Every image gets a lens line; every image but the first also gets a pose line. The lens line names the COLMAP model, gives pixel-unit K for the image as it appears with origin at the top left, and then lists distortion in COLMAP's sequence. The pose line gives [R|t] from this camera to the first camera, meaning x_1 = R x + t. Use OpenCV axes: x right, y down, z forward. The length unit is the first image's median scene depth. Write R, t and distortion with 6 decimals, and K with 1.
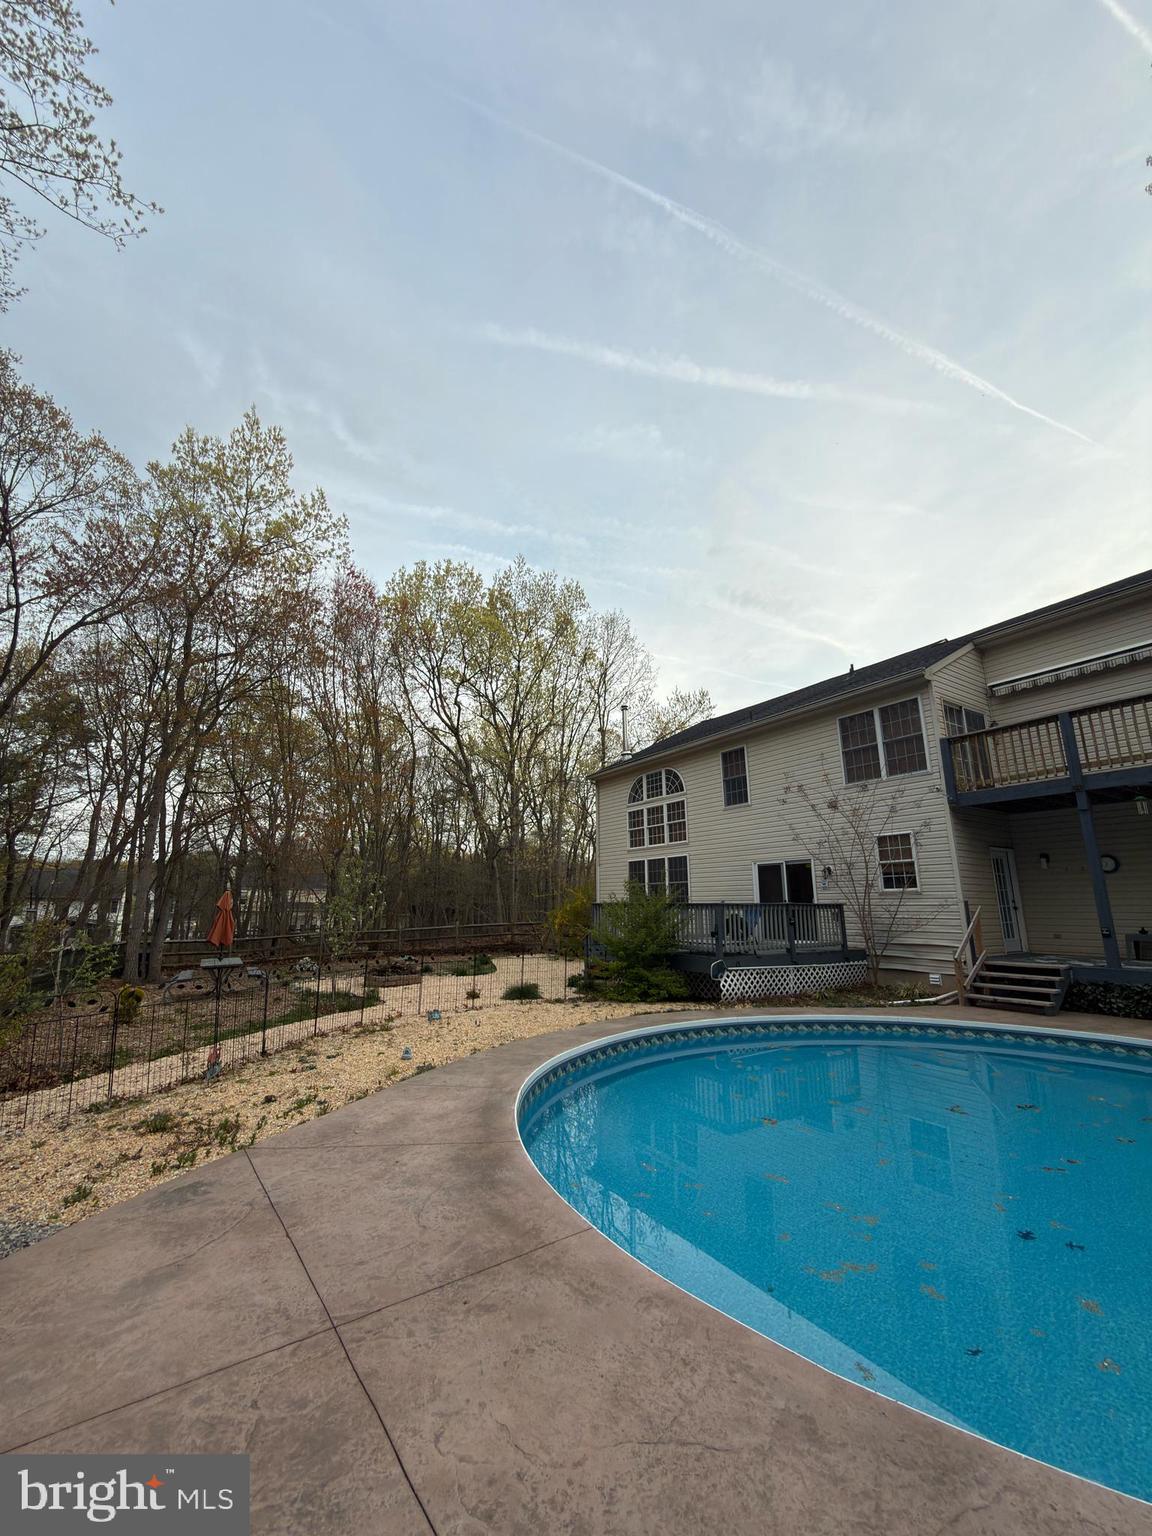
lens RADIAL K [[610.5, 0, 579.9], [0, 610.5, 766.5], [0, 0, 1]] dist [-0.000920, 0.000183]
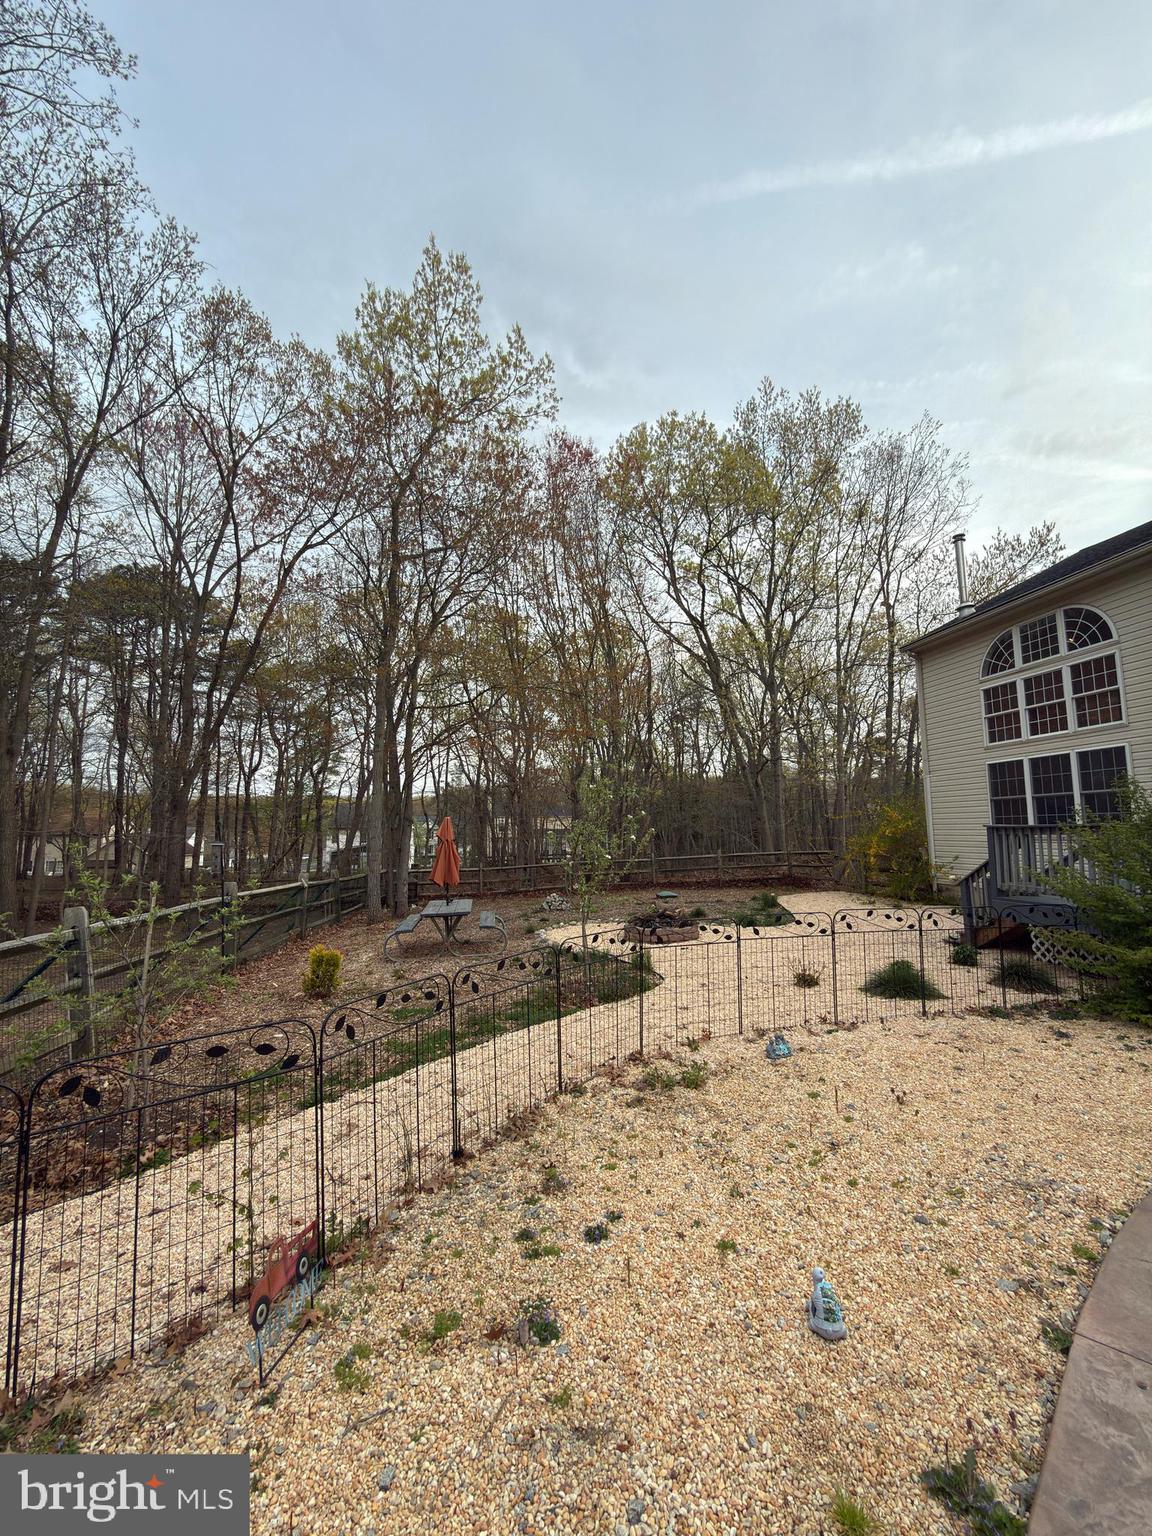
lens RADIAL K [[610.5, 0, 575.8], [0, 610.5, 773.0], [0, 0, 1]] dist [-0.000920, 0.000183]
pose [[0.926919, -0.045034, -0.372548, -0.086659], [0.092824, 0.989437, 0.111347, 0.049395], [0.363599, -0.137791, 0.921309, 0.224237]]
